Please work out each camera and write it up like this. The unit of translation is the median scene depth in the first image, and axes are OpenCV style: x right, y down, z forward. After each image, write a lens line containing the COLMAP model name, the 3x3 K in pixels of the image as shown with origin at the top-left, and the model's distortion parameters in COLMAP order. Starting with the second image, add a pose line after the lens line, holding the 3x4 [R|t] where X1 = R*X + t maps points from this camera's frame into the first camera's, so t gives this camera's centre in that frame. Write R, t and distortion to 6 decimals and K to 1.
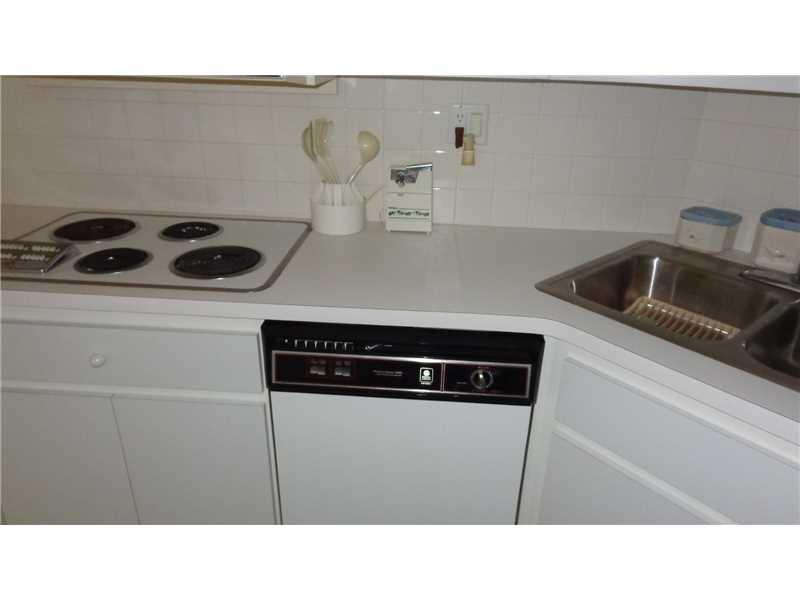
lens RADIAL K [[560.8, 0, 400.0], [0, 560.8, 300.0], [0, 0, 1]] dist [-0.004308, 0.008615]
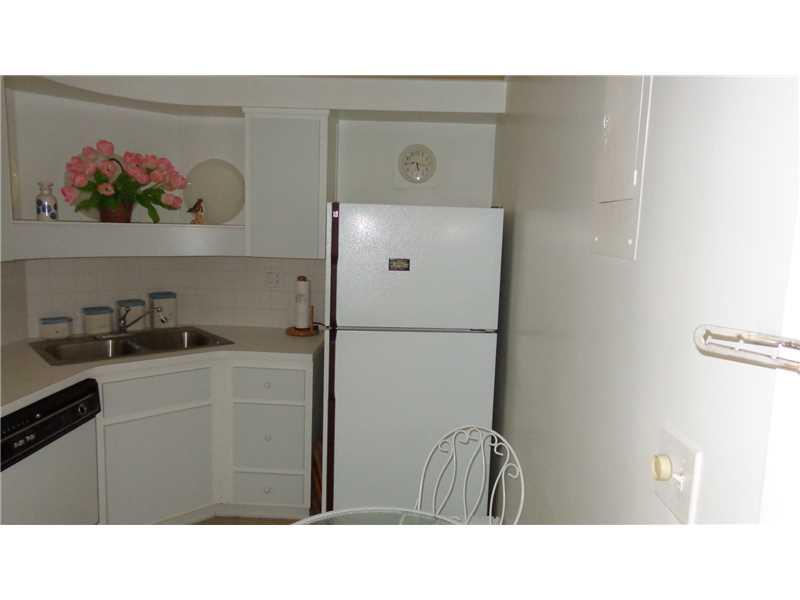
lens RADIAL K [[560.8, 0, 400.0], [0, 560.8, 300.0], [0, 0, 1]] dist [-0.004308, 0.008615]
pose [[-0.015145, -0.162993, 0.986511, -1.272009], [0.390821, 0.907171, 0.155884, -0.051835], [-0.920342, 0.387910, 0.049962, -0.167452]]
